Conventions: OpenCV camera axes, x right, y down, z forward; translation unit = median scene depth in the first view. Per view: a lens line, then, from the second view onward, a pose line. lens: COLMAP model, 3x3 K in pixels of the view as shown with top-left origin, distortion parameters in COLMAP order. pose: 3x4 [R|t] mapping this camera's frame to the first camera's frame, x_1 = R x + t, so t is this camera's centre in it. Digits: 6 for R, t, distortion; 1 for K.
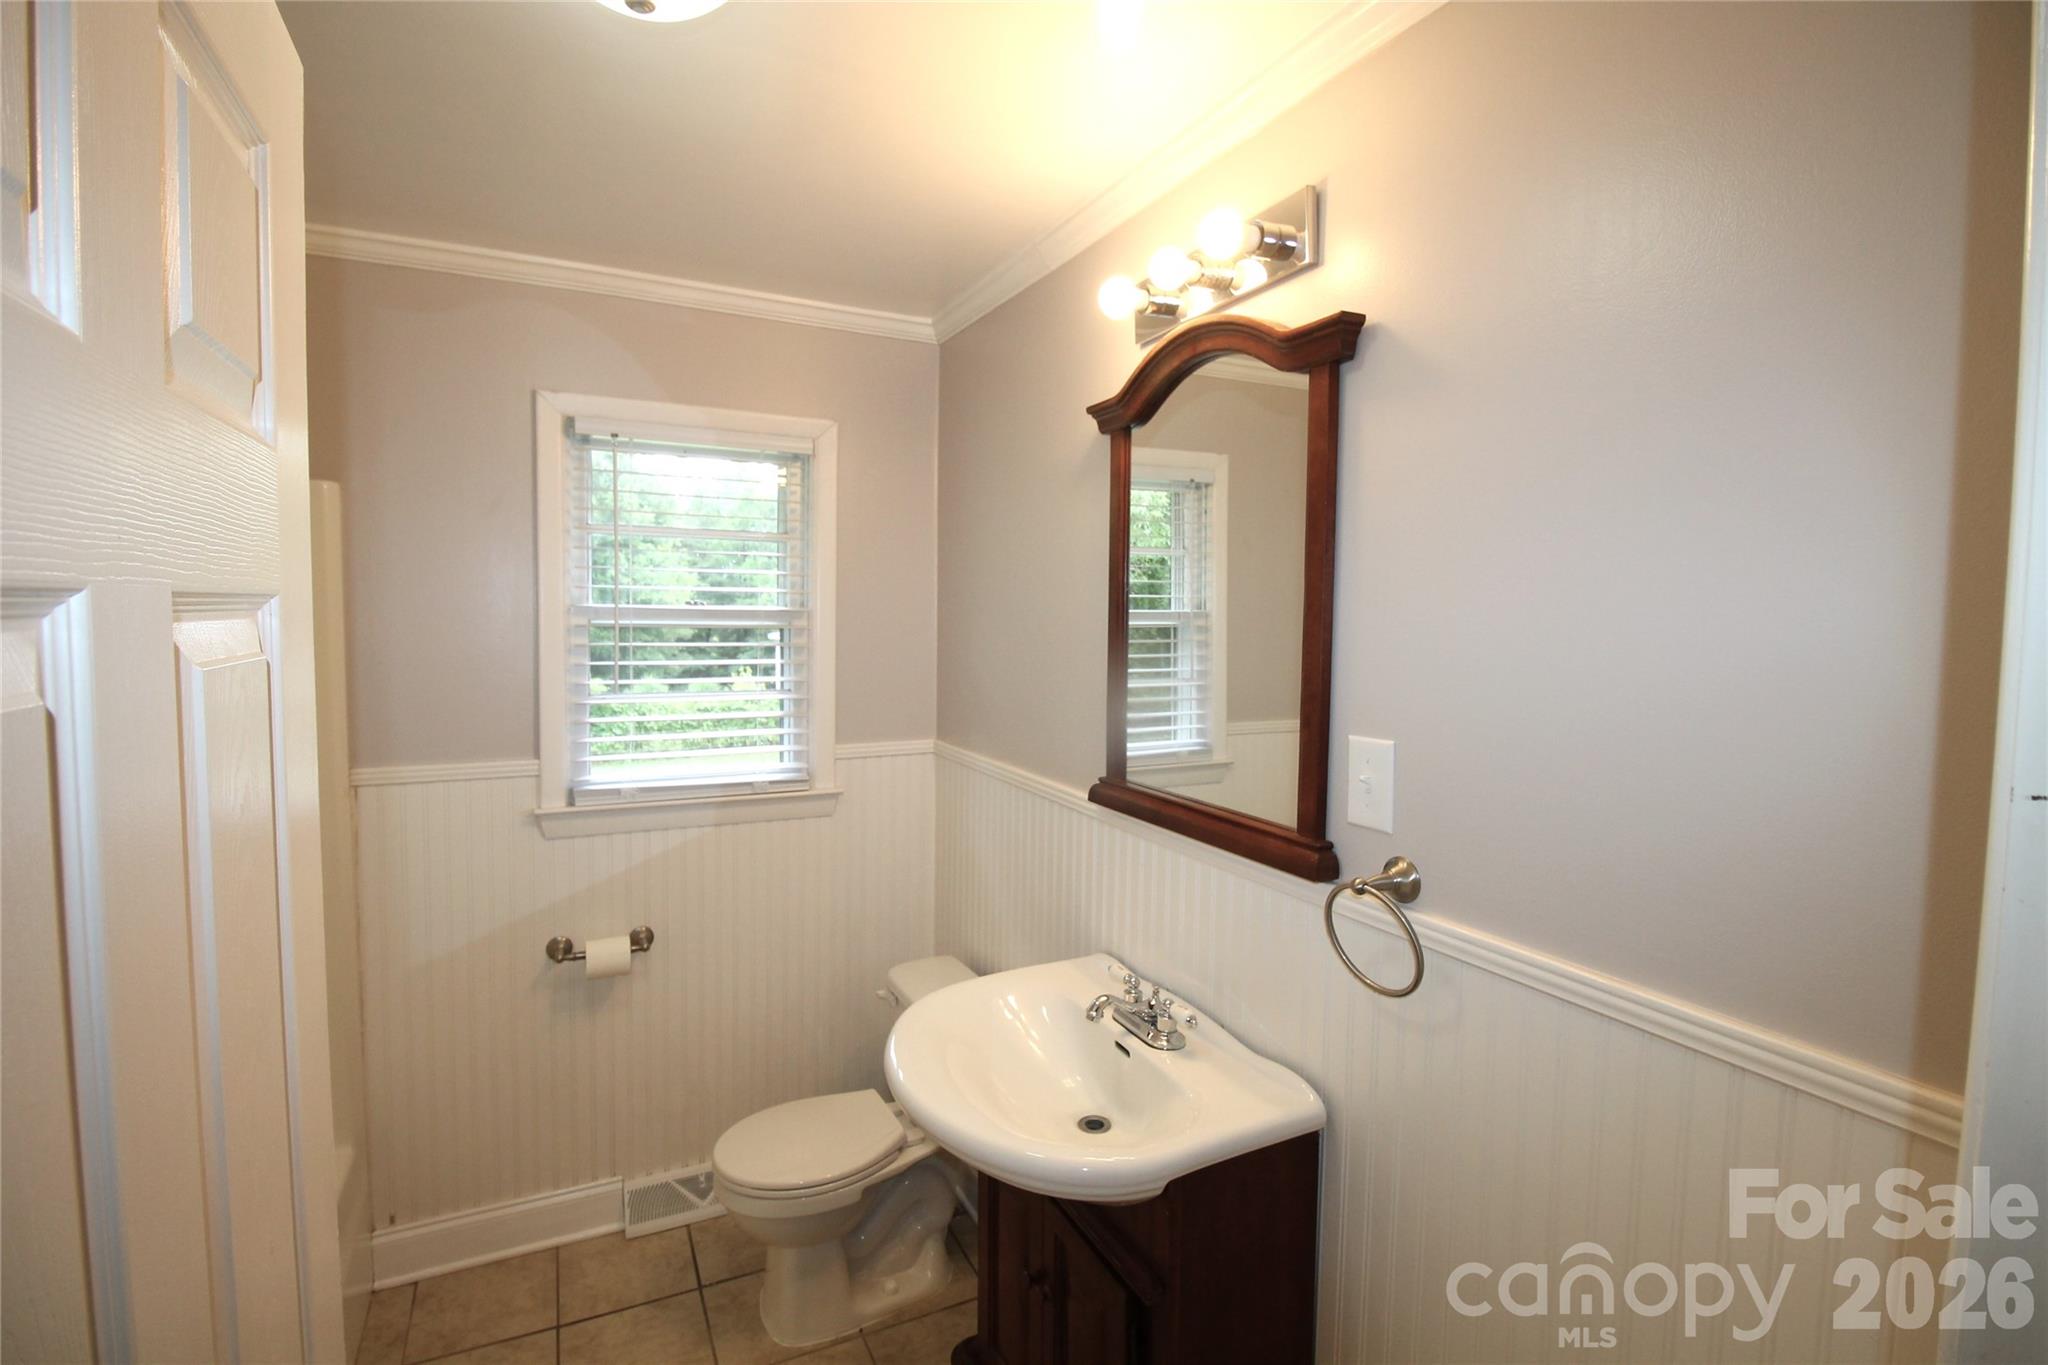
lens RADIAL K [[961.7, 0, 1026.2], [0, 961.7, 666.5], [0, 0, 1]] dist [-0.004471, -0.008521]
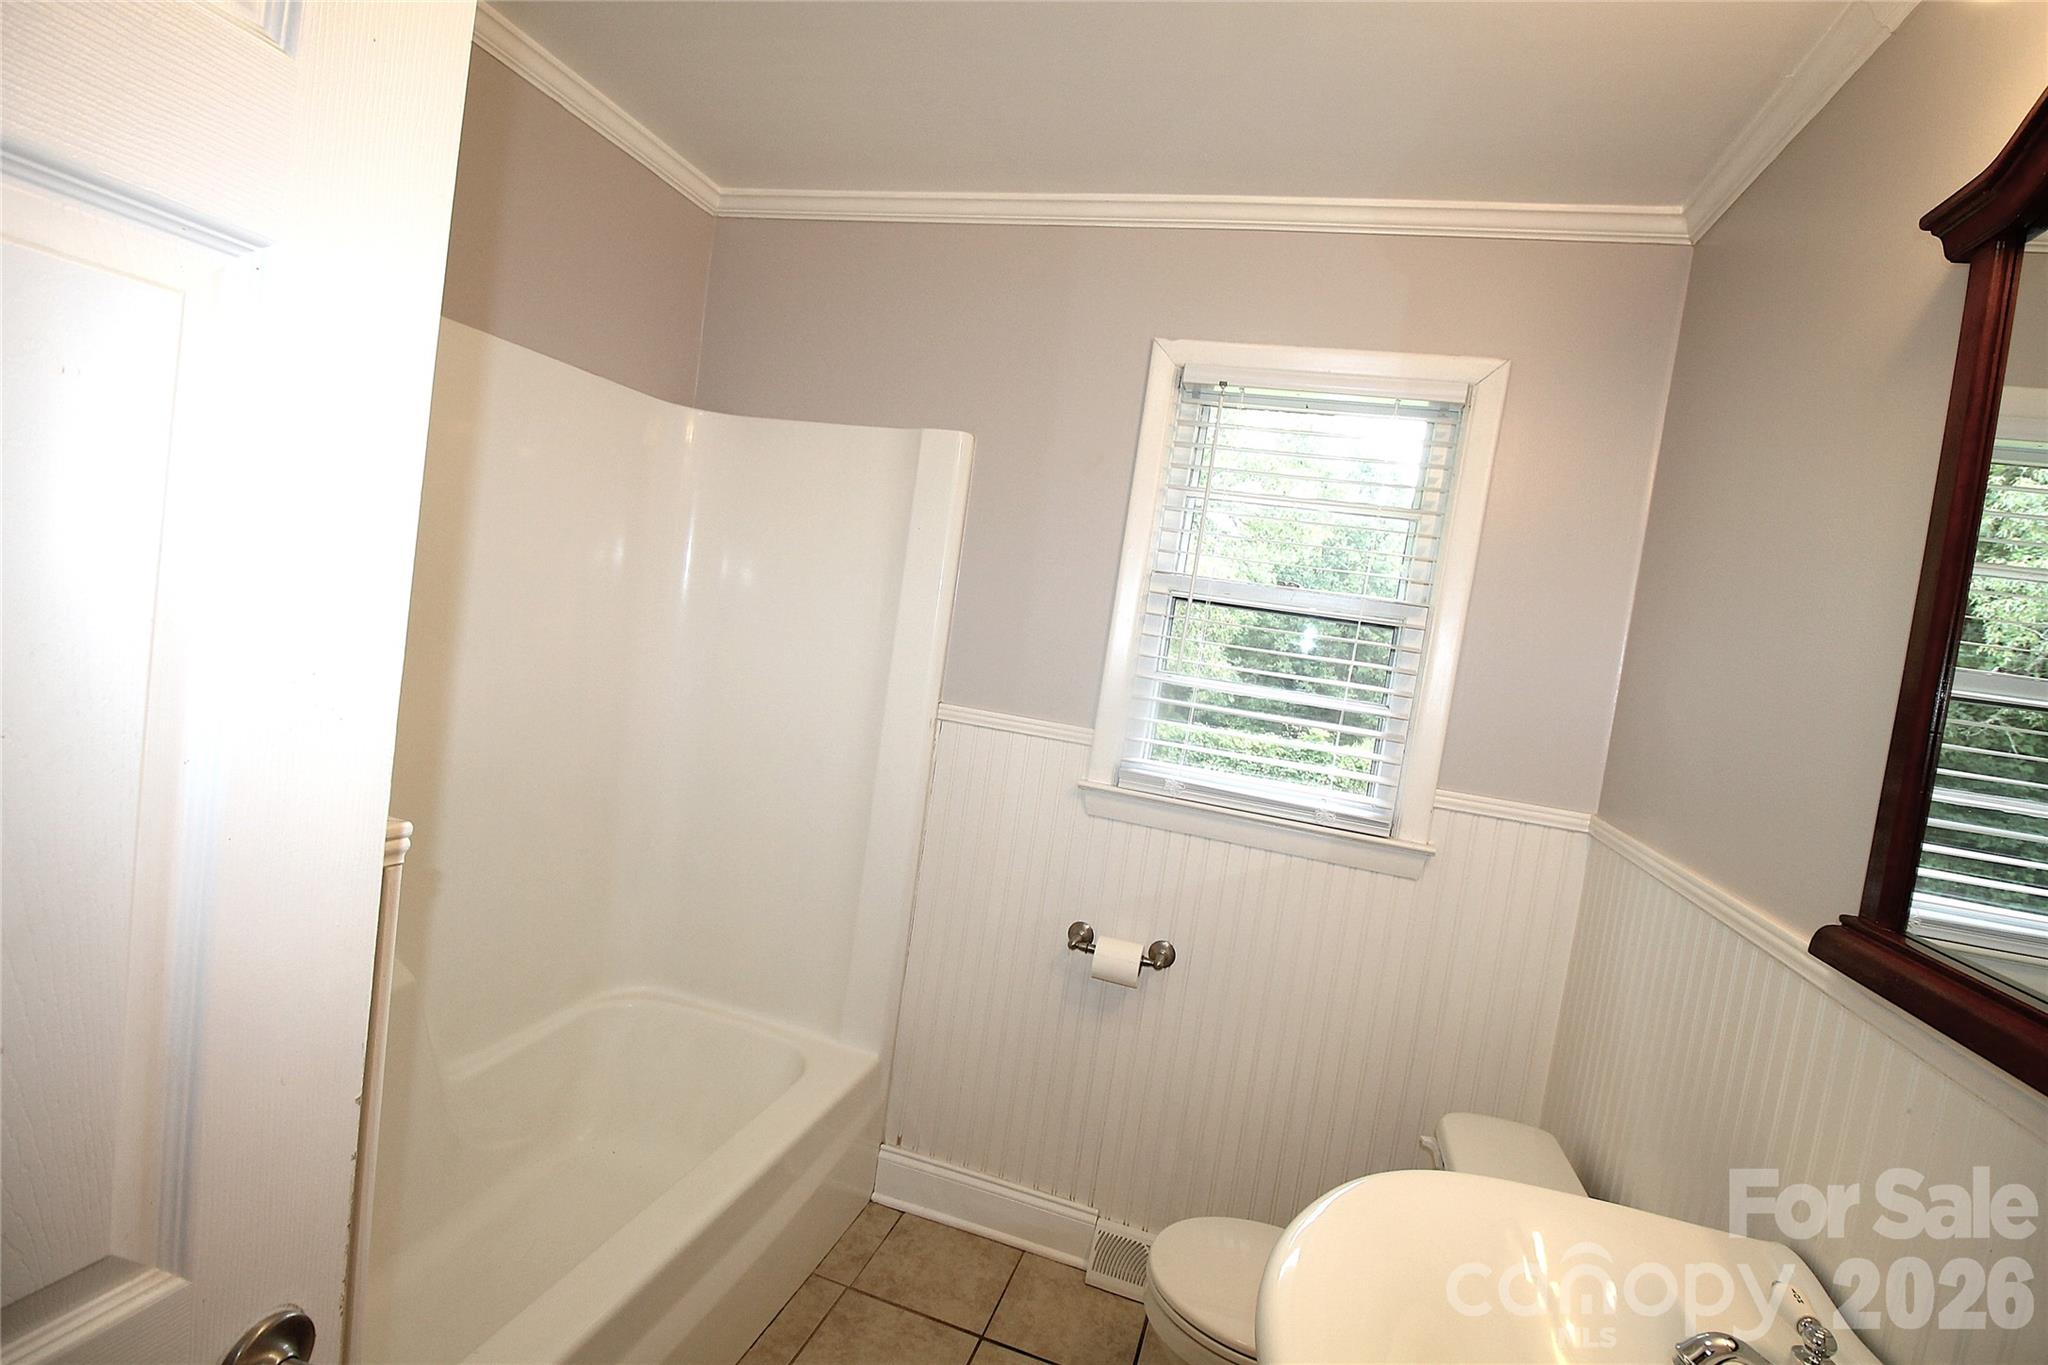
lens RADIAL K [[961.7, 0, 1026.2], [0, 961.7, 666.5], [0, 0, 1]] dist [-0.004471, -0.008521]
pose [[0.723109, 0.123639, -0.679578, 0.075080], [-0.169314, 0.985562, -0.000852, 0.047944], [0.669661, 0.115678, 0.733603, 0.254190]]
